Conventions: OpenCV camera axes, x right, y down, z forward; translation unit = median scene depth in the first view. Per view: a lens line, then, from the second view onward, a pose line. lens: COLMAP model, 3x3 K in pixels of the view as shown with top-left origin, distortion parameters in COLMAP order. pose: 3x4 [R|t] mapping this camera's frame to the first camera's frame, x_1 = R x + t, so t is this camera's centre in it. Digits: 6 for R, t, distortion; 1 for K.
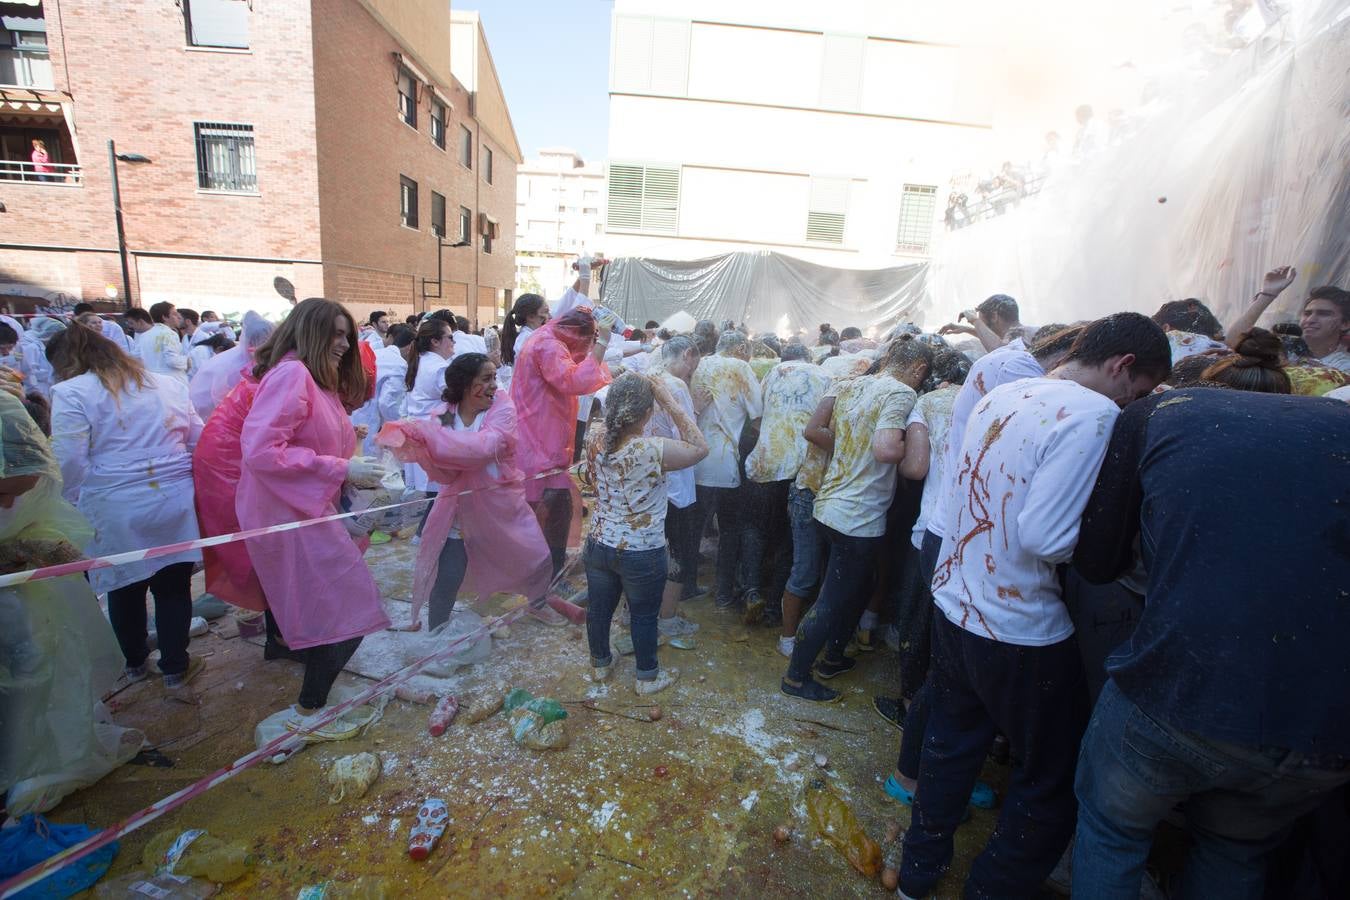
lens RADIAL K [[606.0, 0, 670.4], [0, 606.0, 446.4], [0, 0, 1]] dist [-0.034879, 0.008181]
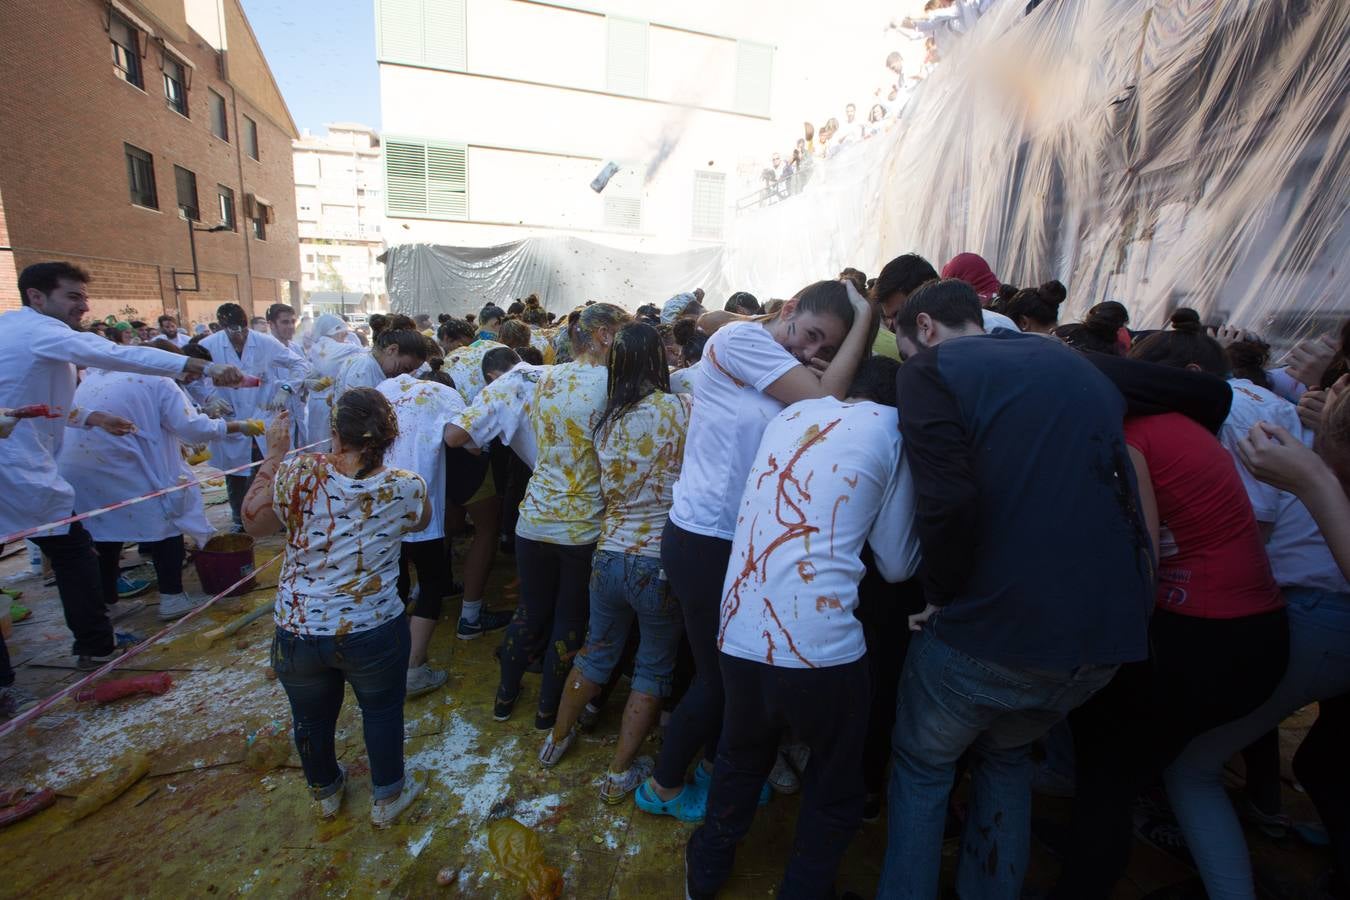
lens RADIAL K [[603.4, 0, 662.0], [0, 603.4, 445.3], [0, 0, 1]] dist [-0.016879, 0.003164]
pose [[0.965063, -0.080822, 0.249240, 0.039902], [0.076670, 0.996709, 0.026338, 0.001373], [-0.250549, -0.006309, 0.968083, 0.008090]]
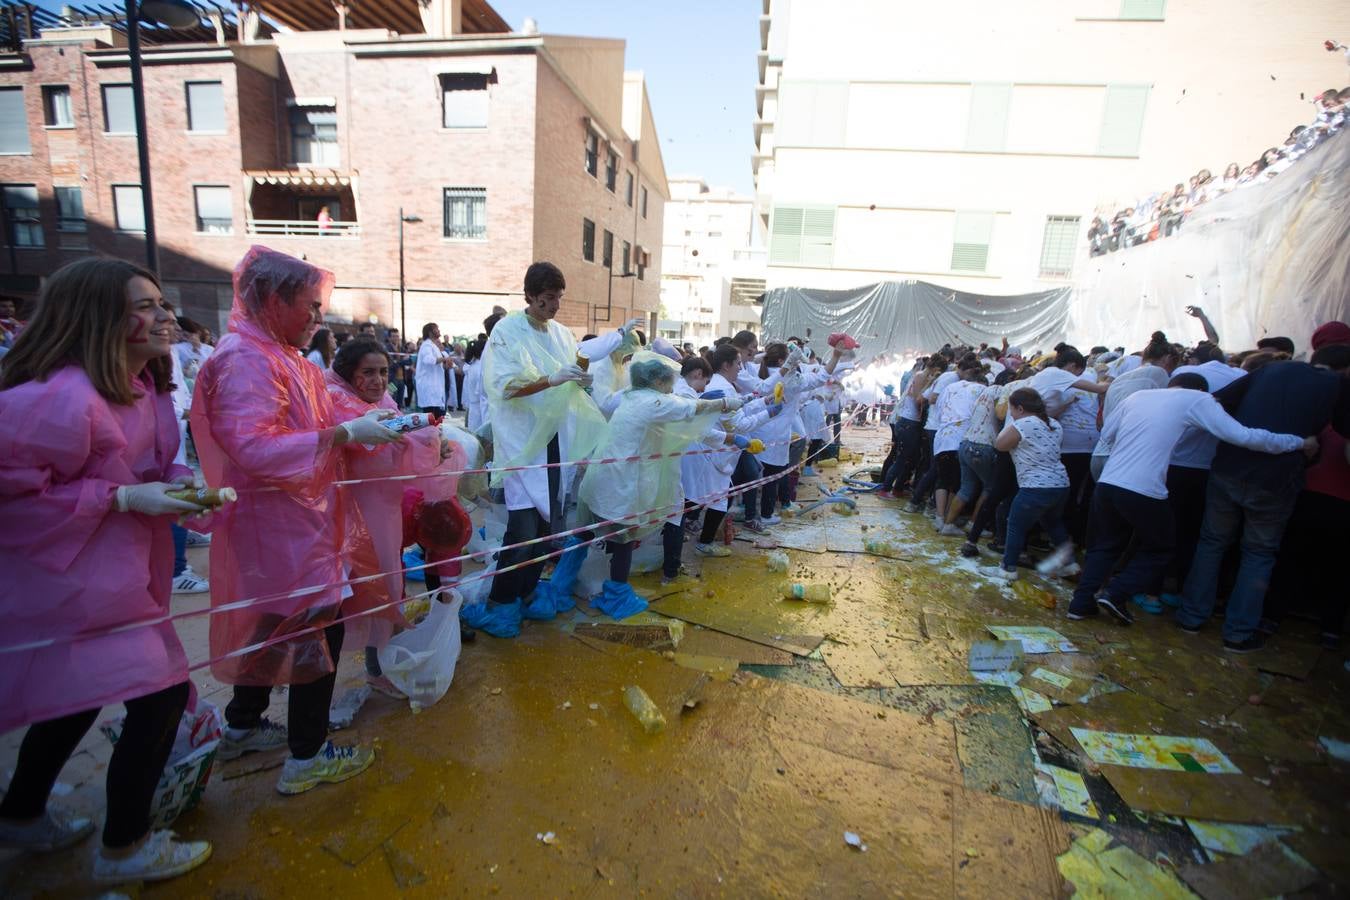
lens RADIAL K [[600.9, 0, 675.0], [0, 600.9, 450.0], [0, 0, 1]] dist [-0.041308, 0.011164]
pose [[0.983457, 0.028288, -0.178917, -0.066815], [-0.032402, 0.999272, -0.020116, 0.027322], [0.178218, 0.025580, 0.983658, -0.148876]]
